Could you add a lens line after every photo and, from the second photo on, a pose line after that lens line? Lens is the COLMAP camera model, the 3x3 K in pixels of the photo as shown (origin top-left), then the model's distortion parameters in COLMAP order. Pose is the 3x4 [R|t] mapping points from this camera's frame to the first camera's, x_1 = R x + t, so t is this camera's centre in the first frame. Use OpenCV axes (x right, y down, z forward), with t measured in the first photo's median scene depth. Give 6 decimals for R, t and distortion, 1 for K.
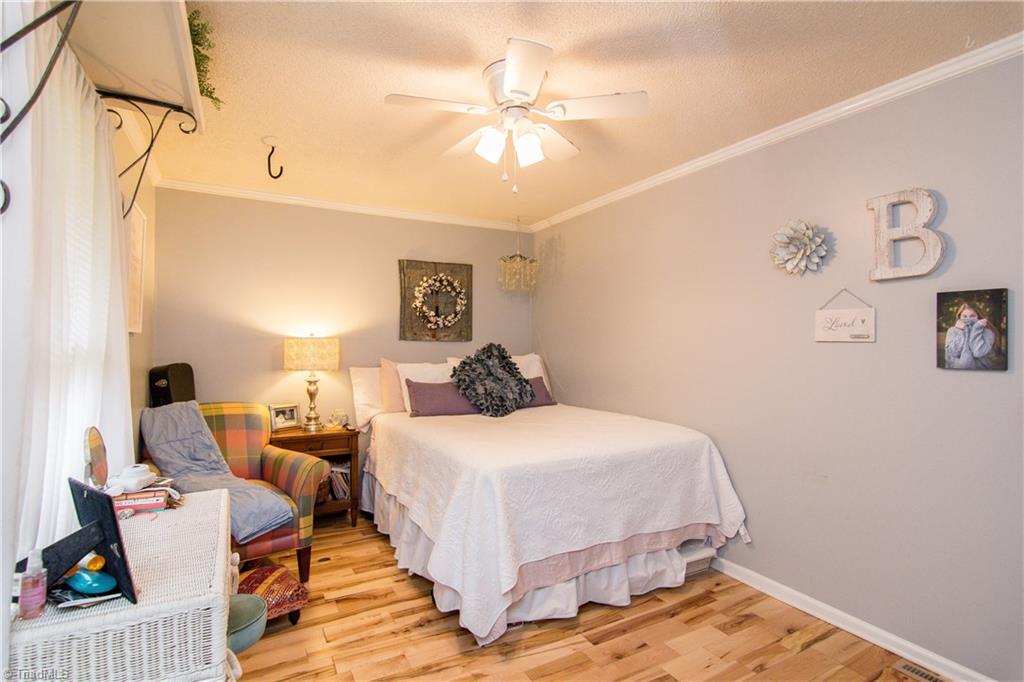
lens RADIAL K [[492.2, 0, 503.7], [0, 492.2, 339.7], [0, 0, 1]] dist [-0.005391, 0.001287]
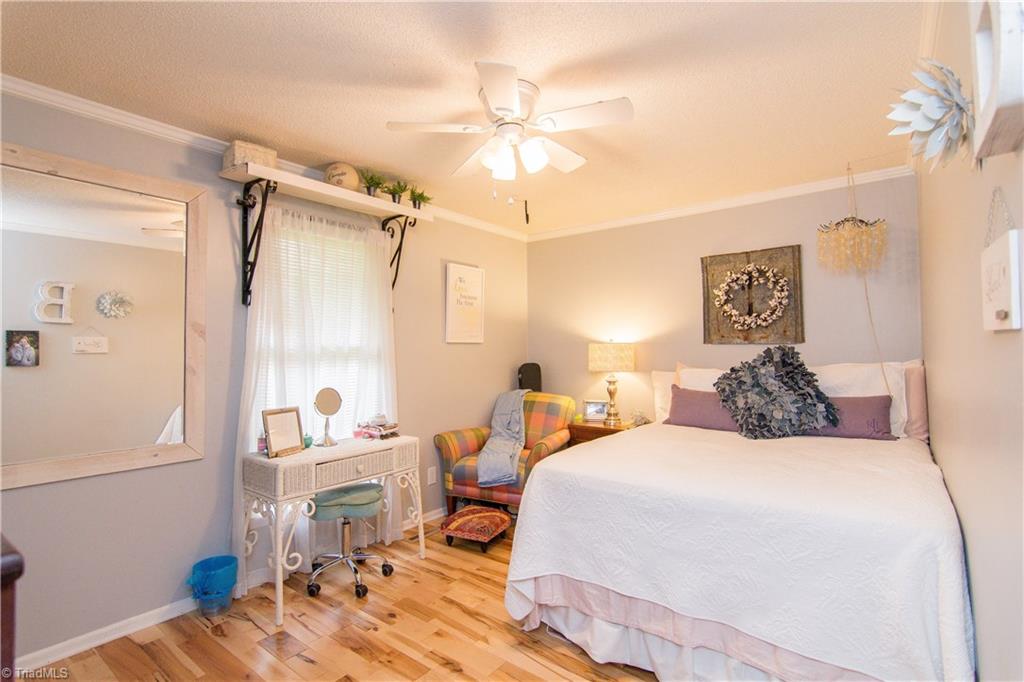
lens RADIAL K [[492.2, 0, 503.7], [0, 492.2, 339.7], [0, 0, 1]] dist [-0.005391, 0.001287]
pose [[0.399208, -0.023518, -0.916559, 0.533923], [0.019718, 0.999660, -0.017062, 0.002146], [0.916648, -0.011261, 0.399536, 0.303140]]
